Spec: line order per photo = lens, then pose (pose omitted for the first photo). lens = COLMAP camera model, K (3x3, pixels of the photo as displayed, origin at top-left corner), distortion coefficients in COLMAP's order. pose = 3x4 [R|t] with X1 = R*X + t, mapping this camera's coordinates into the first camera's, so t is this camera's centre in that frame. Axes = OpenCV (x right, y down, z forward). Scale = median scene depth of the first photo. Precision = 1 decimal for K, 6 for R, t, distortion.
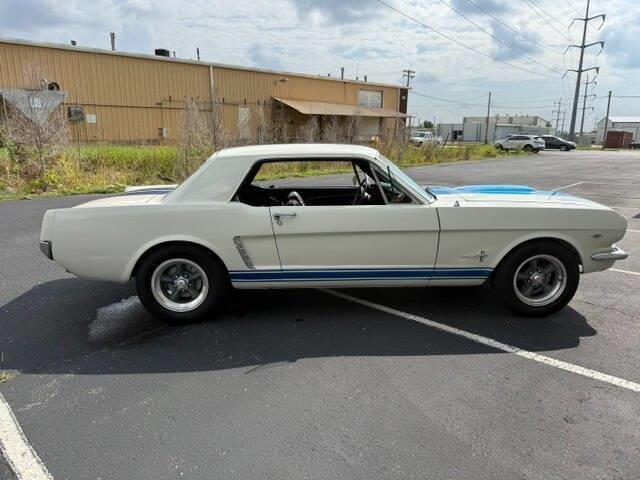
lens RADIAL K [[453.0, 0, 314.4], [0, 453.0, 245.3], [0, 0, 1]] dist [0.040290, -0.050538]
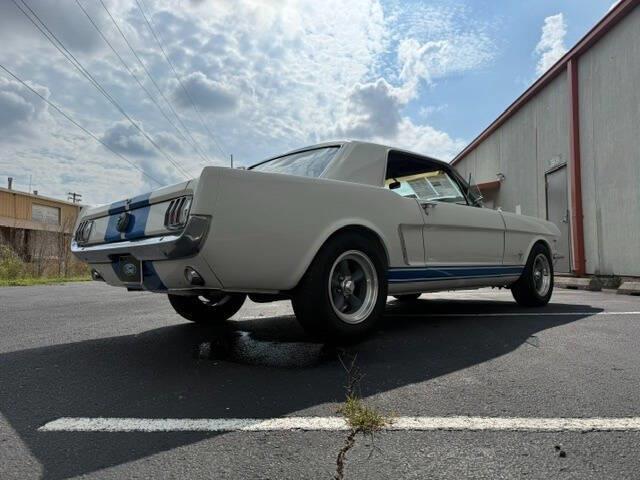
lens RADIAL K [[453.0, 0, 324.7], [0, 453.0, 237.4], [0, 0, 1]] dist [0.040290, -0.050538]
pose [[0.745090, 0.029375, 0.666317, -0.172734], [0.166883, 0.959040, -0.228892, 0.035903], [-0.645748, 0.281743, 0.709669, 0.098479]]
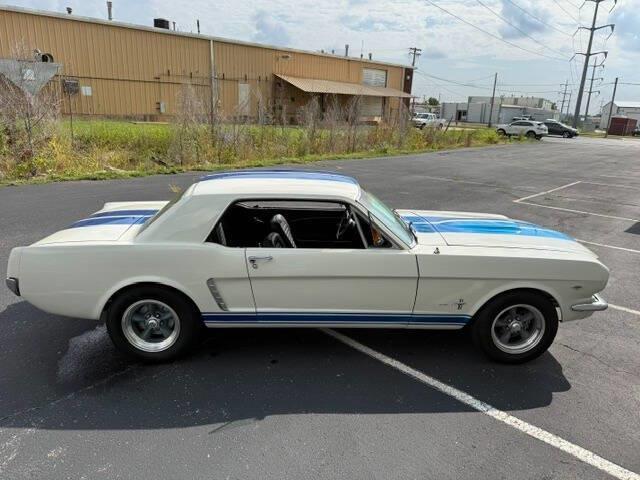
lens RADIAL K [[453.0, 0, 319.8], [0, 453.0, 243.8], [0, 0, 1]] dist [0.040290, -0.050538]
pose [[0.999409, 0.031536, 0.013671, 0.009691], [-0.032201, 0.998154, 0.051504, -0.030948], [-0.012022, -0.051913, 0.998579, 0.005720]]
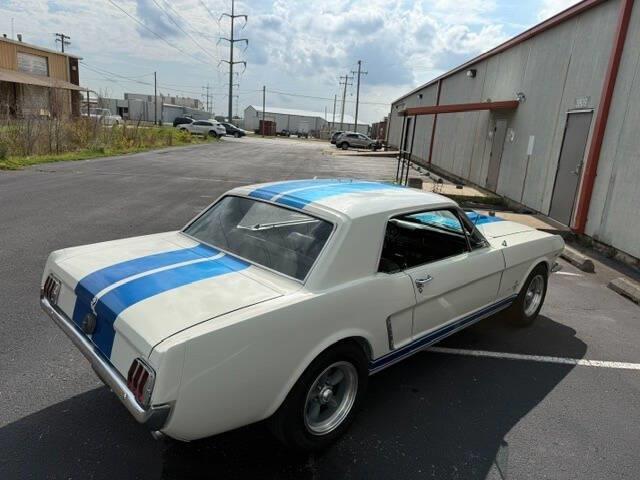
lens RADIAL K [[453.0, 0, 322.8], [0, 453.0, 237.4], [0, 0, 1]] dist [0.040290, -0.050538]
pose [[0.749361, -0.106485, 0.653544, -0.157014], [0.086750, 0.994266, 0.062531, -0.044977], [-0.656455, 0.009836, 0.754301, 0.093765]]
